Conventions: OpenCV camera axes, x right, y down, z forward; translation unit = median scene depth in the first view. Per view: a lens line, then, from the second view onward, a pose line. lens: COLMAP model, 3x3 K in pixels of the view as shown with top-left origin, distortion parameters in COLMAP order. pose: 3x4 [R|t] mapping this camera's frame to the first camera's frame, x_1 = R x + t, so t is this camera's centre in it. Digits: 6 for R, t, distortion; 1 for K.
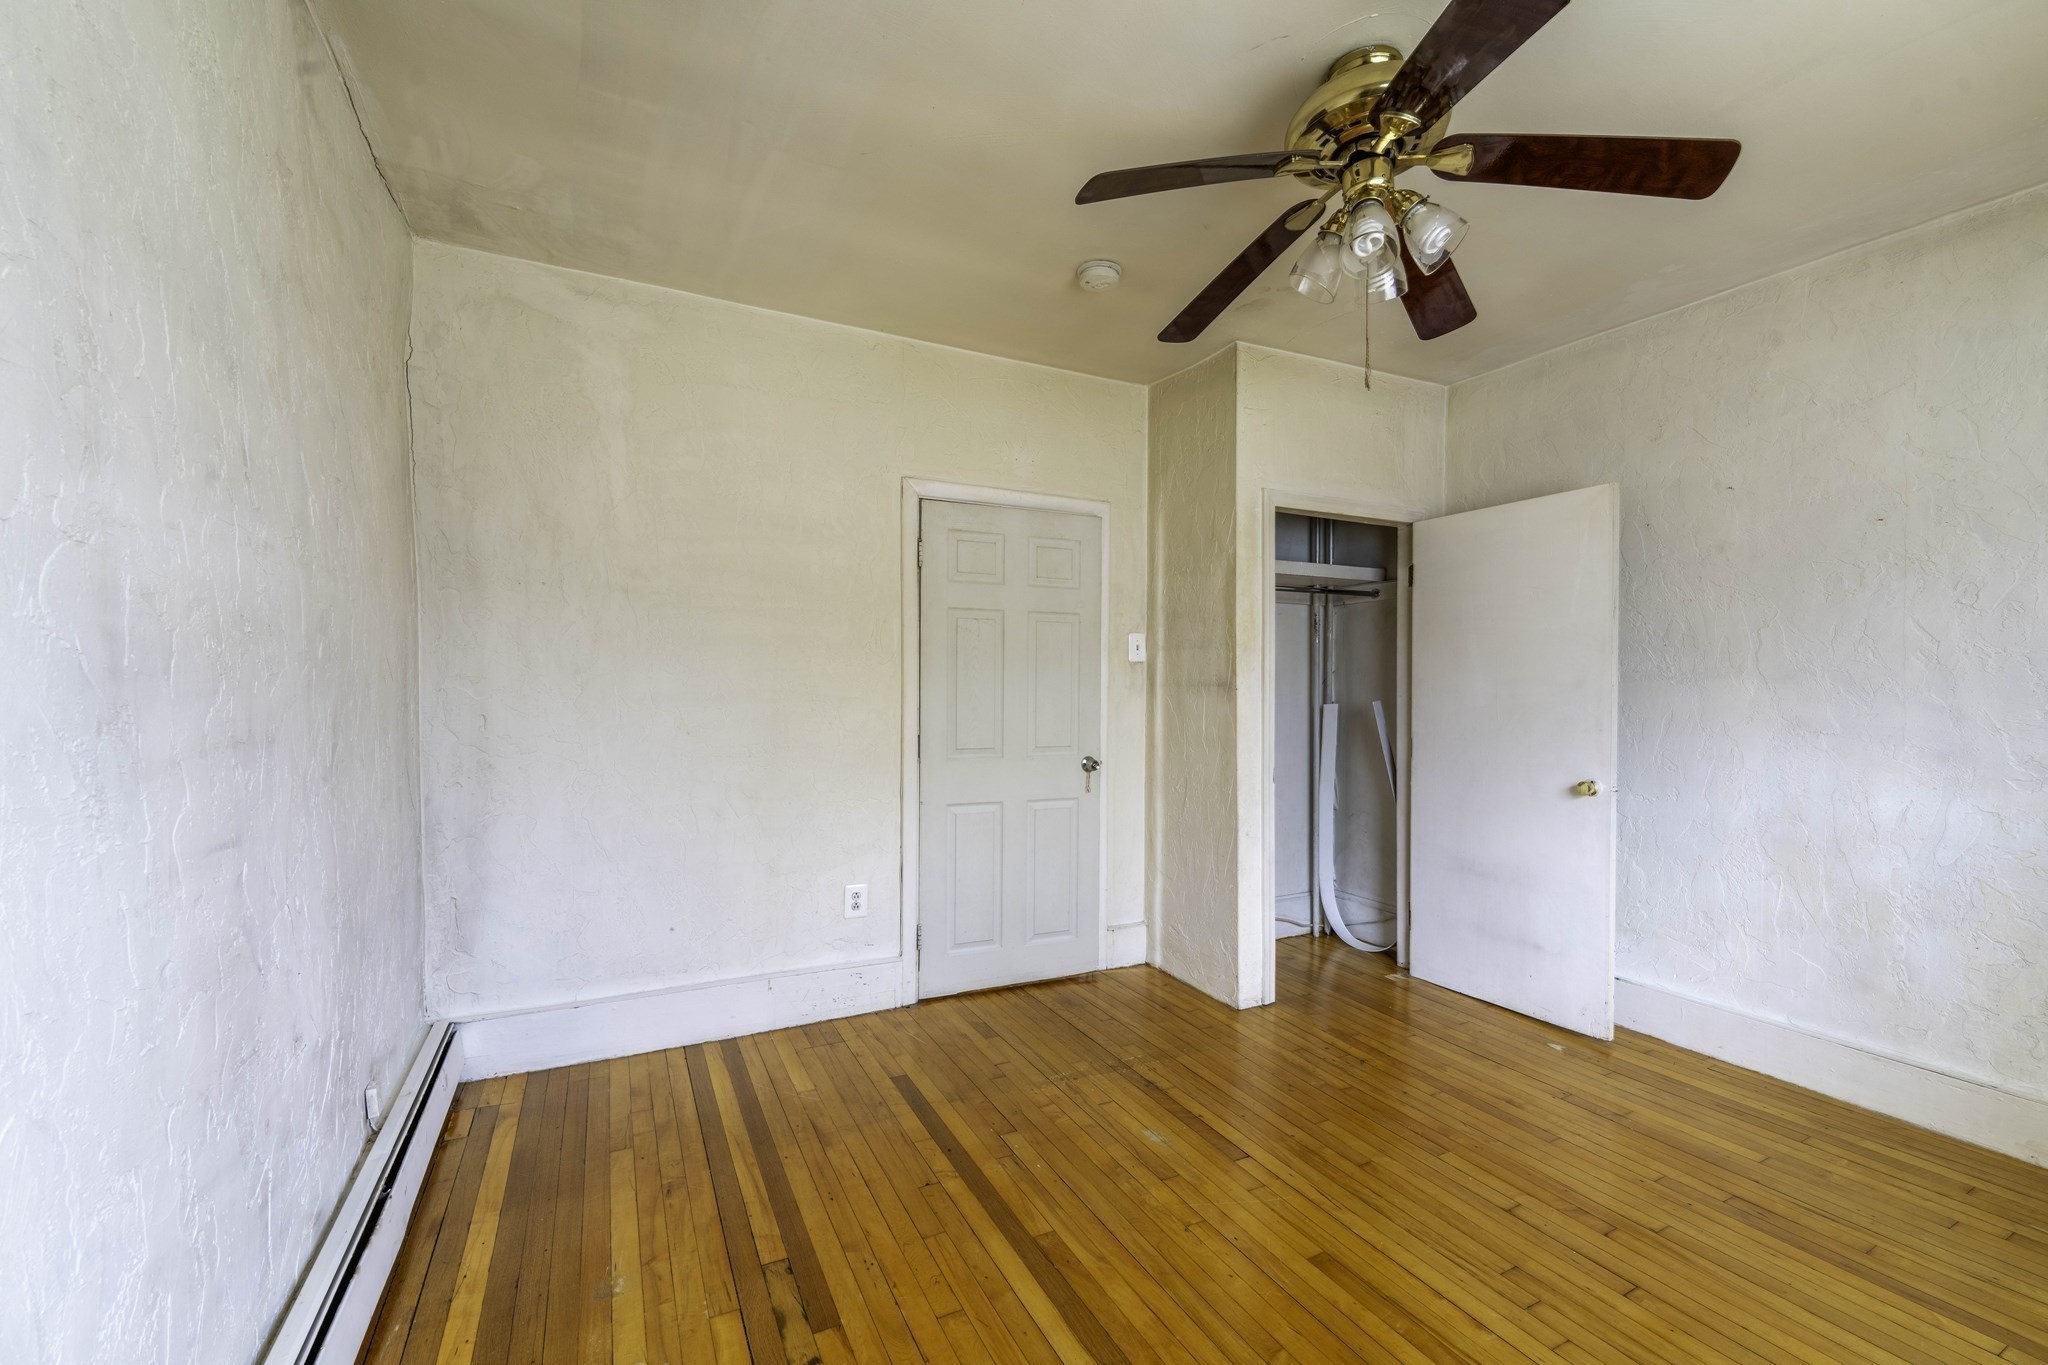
lens RADIAL K [[823.5, 0, 1044.5], [0, 823.5, 689.1], [0, 0, 1]] dist [-0.003493, 0.000809]
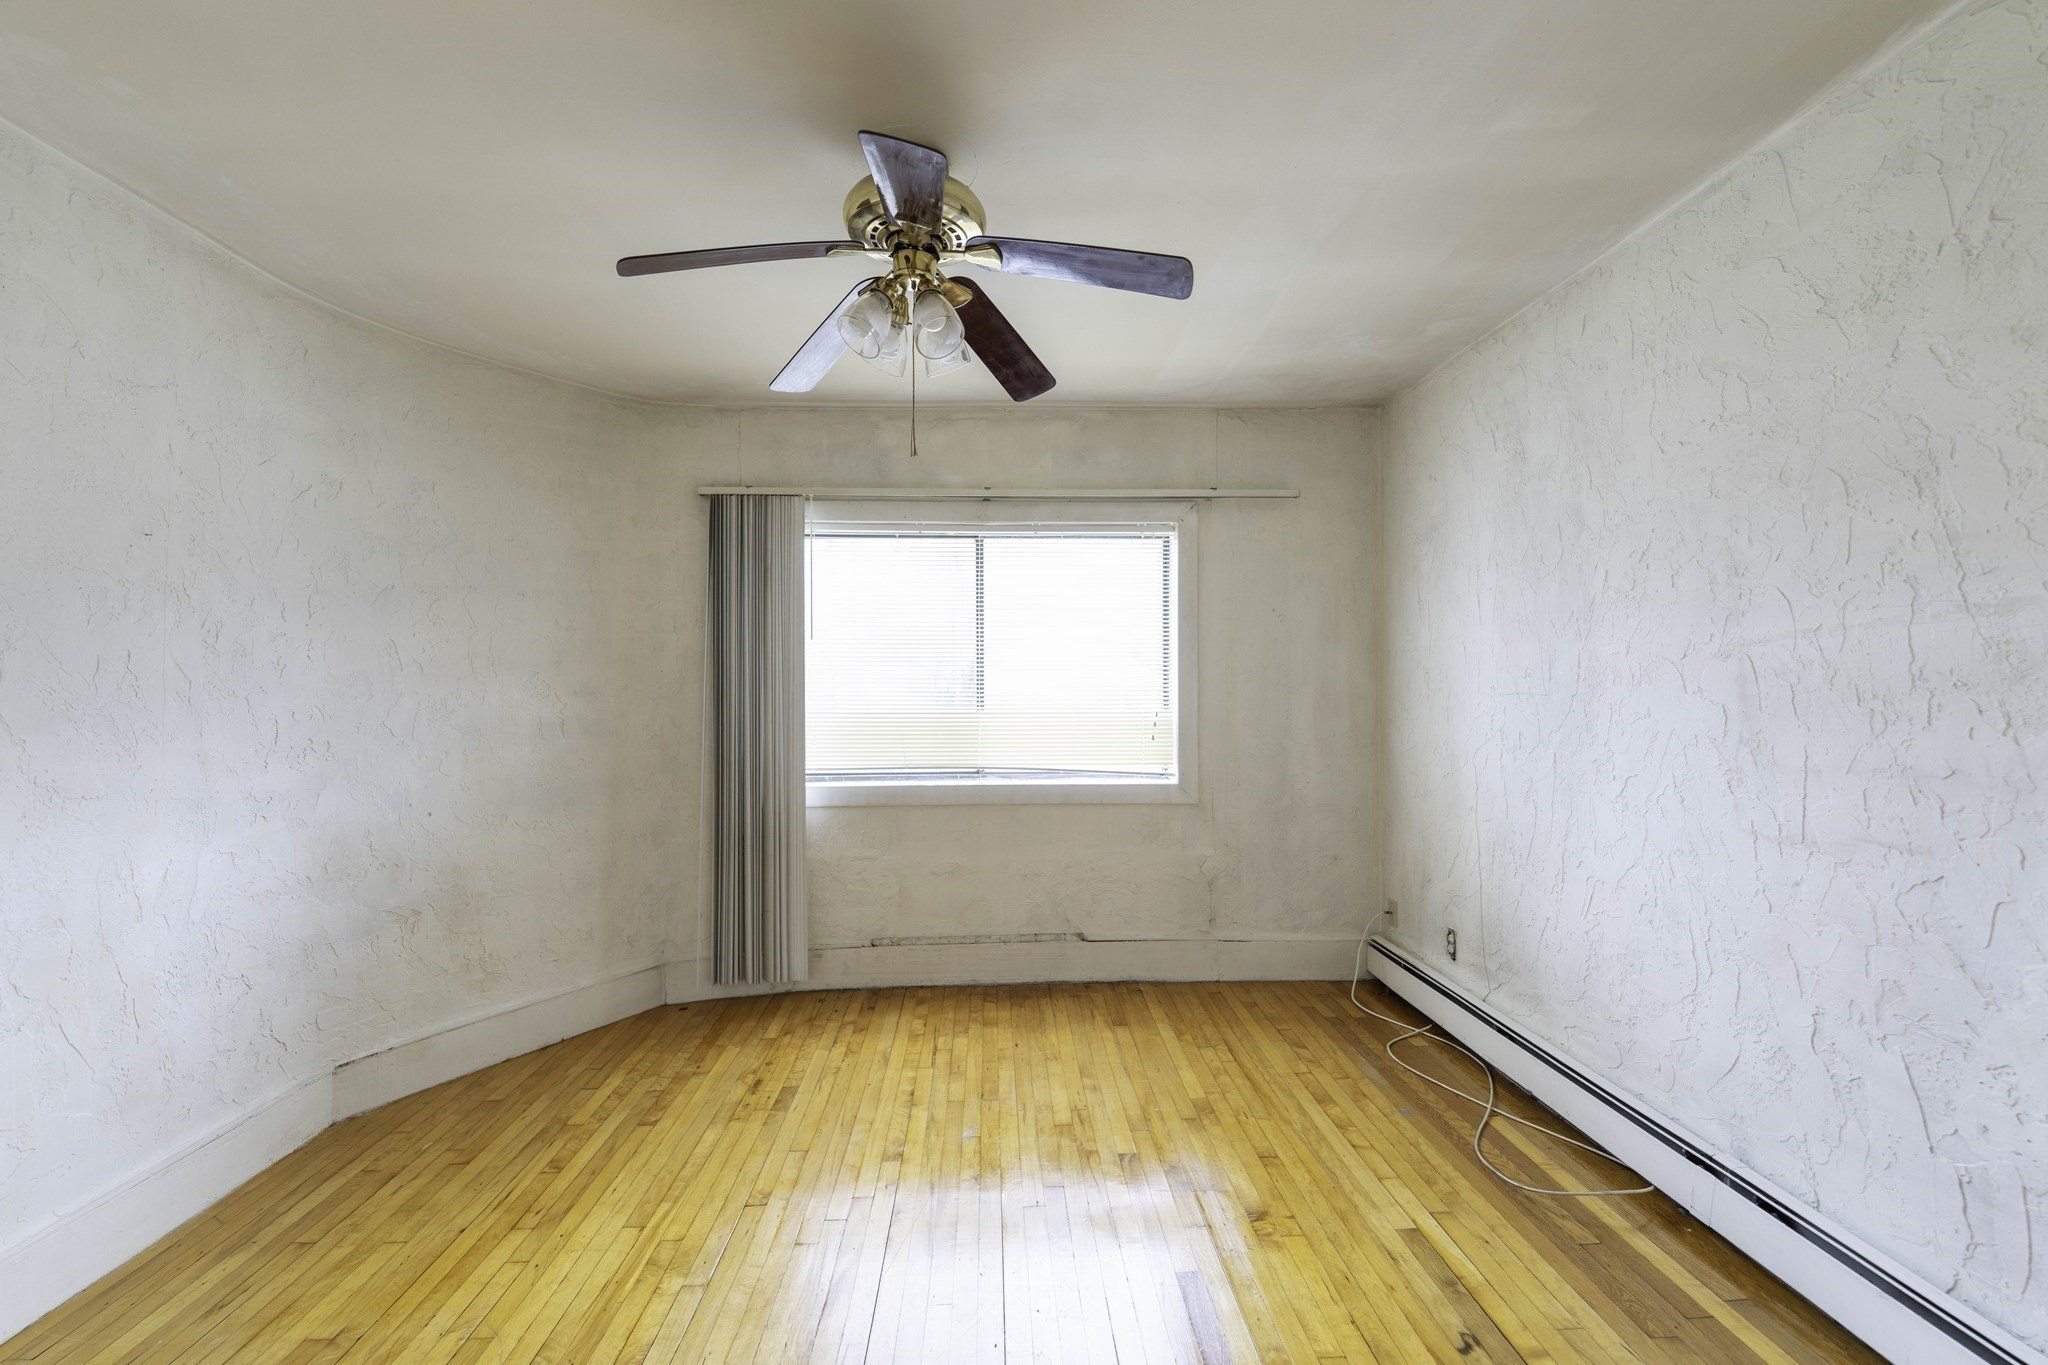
lens RADIAL K [[823.5, 0, 1013.0], [0, 823.5, 679.3], [0, 0, 1]] dist [-0.003493, 0.000809]
pose [[-0.898618, 0.007137, 0.438673, -0.341729], [0.004529, 0.999965, -0.006990, -0.113100], [-0.438708, -0.004295, -0.898620, 3.176500]]
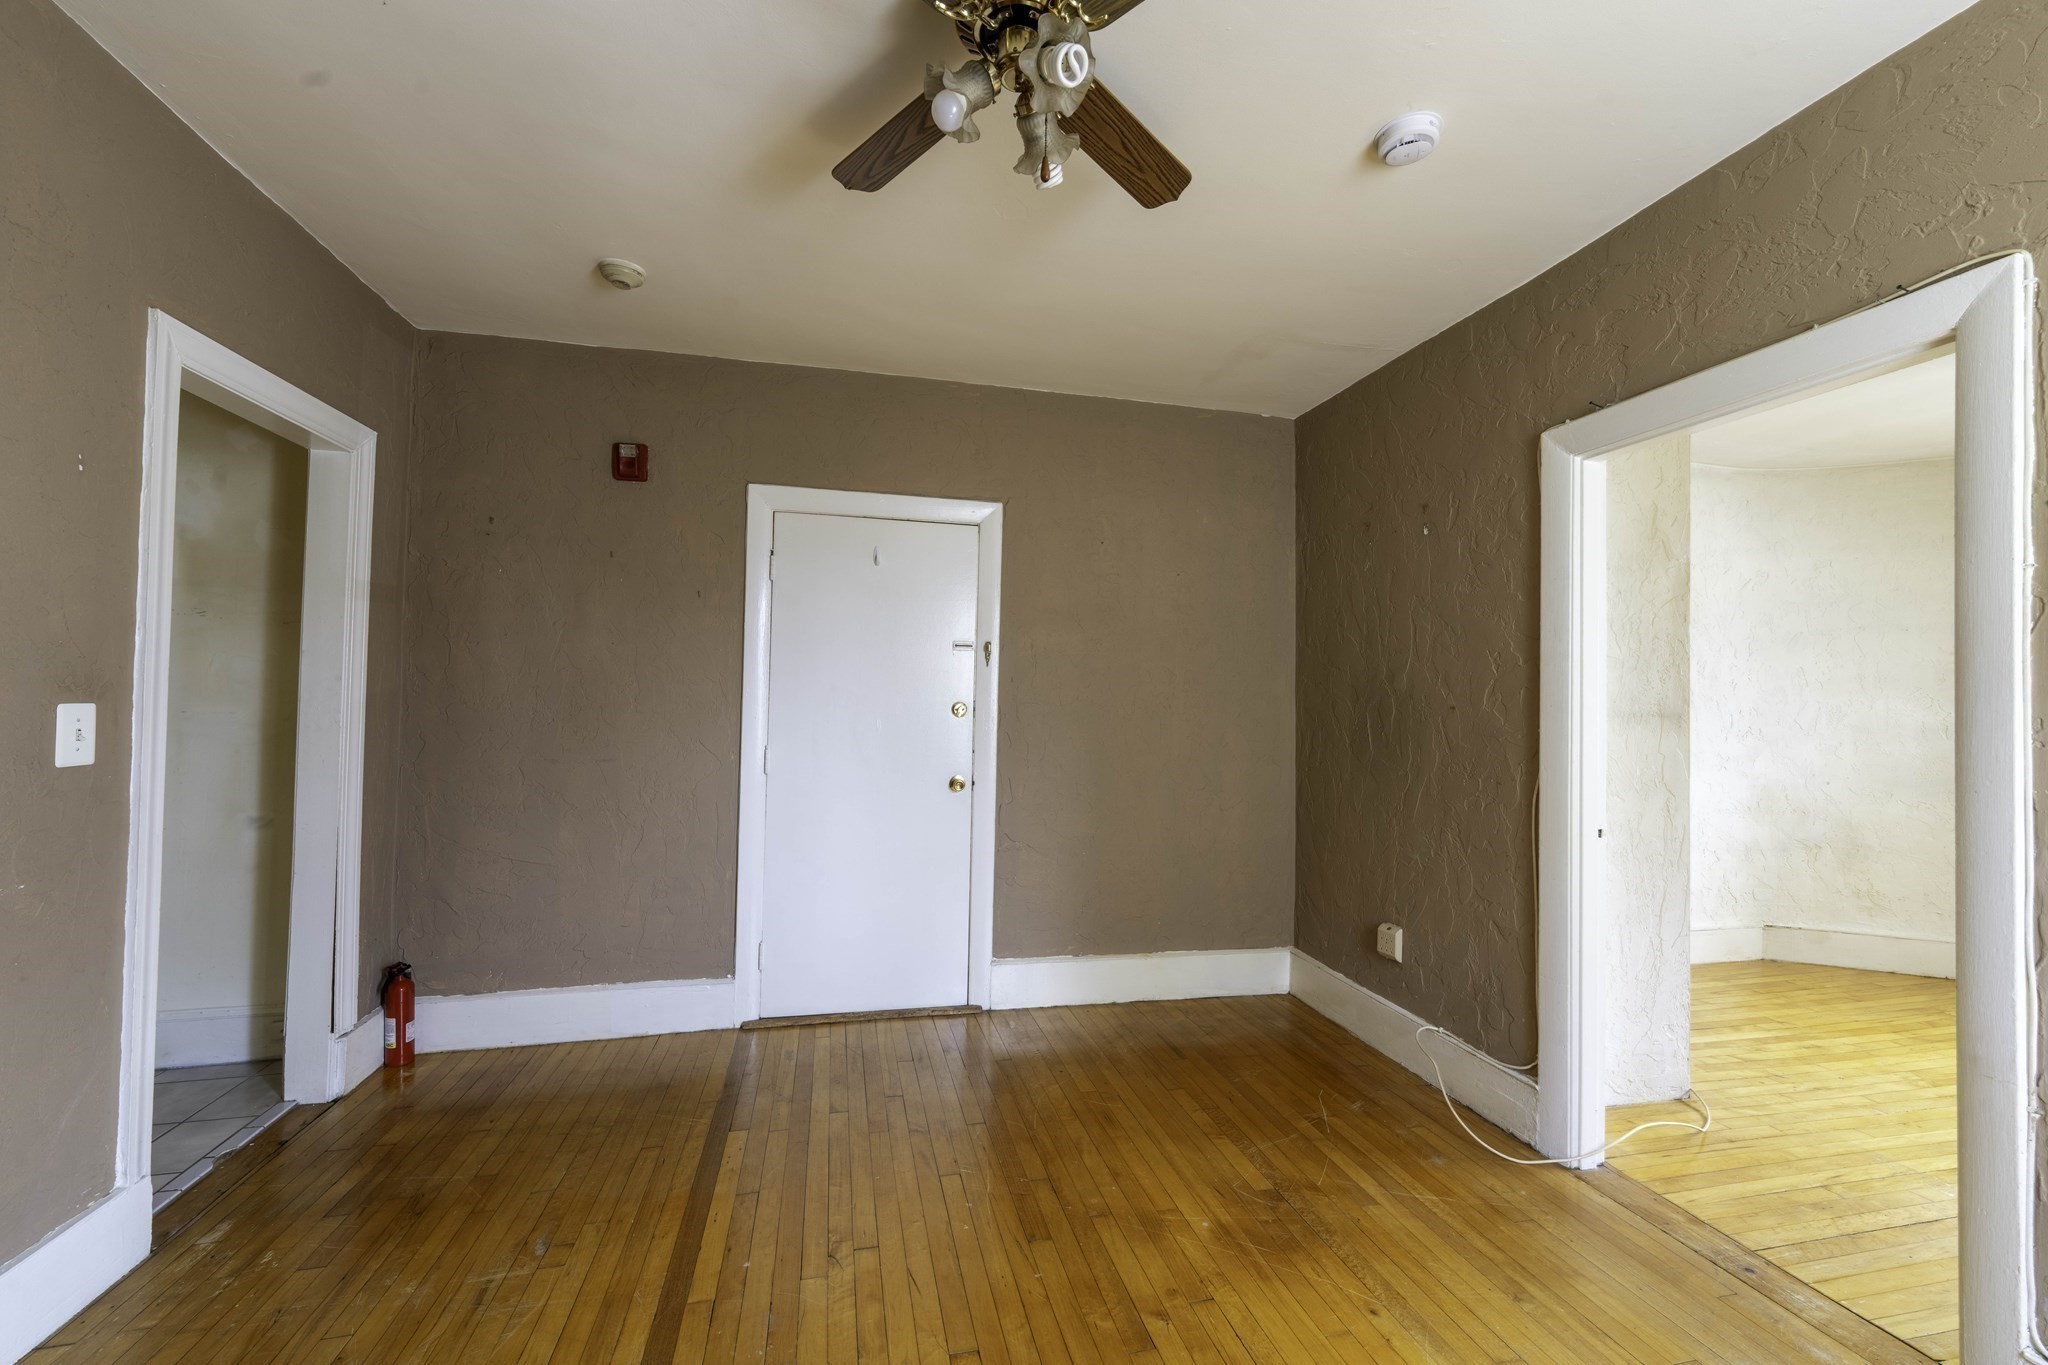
lens RADIAL K [[823.5, 0, 1023.7], [0, 823.5, 684.7], [0, 0, 1]] dist [-0.003493, 0.000809]
pose [[0.251275, 0.023524, 0.967630, -2.387580], [-0.018429, 0.999640, -0.019517, -0.025812], [-0.967740, -0.012929, 0.251618, 4.433062]]
